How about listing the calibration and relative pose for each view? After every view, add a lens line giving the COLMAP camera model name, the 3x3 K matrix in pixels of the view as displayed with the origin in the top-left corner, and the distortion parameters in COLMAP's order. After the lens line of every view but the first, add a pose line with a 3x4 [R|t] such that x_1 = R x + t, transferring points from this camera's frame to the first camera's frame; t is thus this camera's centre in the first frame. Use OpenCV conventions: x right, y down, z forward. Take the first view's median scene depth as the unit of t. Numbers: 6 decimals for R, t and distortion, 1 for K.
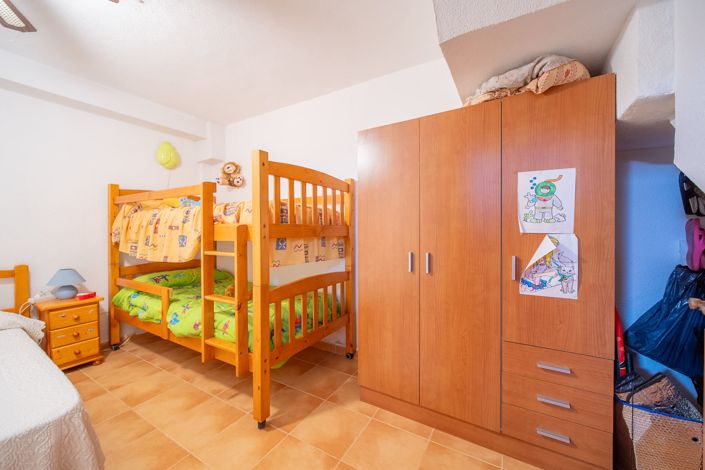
lens RADIAL K [[248.7, 0, 353.2], [0, 248.7, 233.5], [0, 0, 1]] dist [-0.000271, -0.001604]
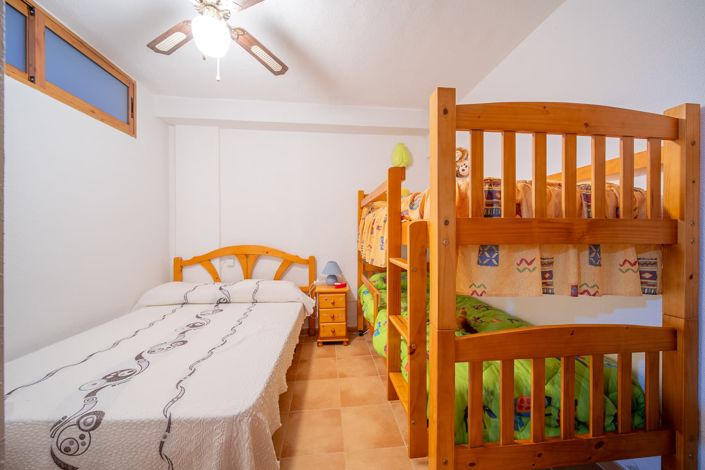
lens RADIAL K [[276.8, 0, 352.5], [0, 276.8, 235.0], [0, 0, 1]] dist [-0.001949, -0.000344]
pose [[0.636621, 0.011307, -0.771094, -0.009304], [-0.010876, 0.999925, 0.005684, -0.002919], [0.771100, 0.004768, 0.636696, 0.360810]]
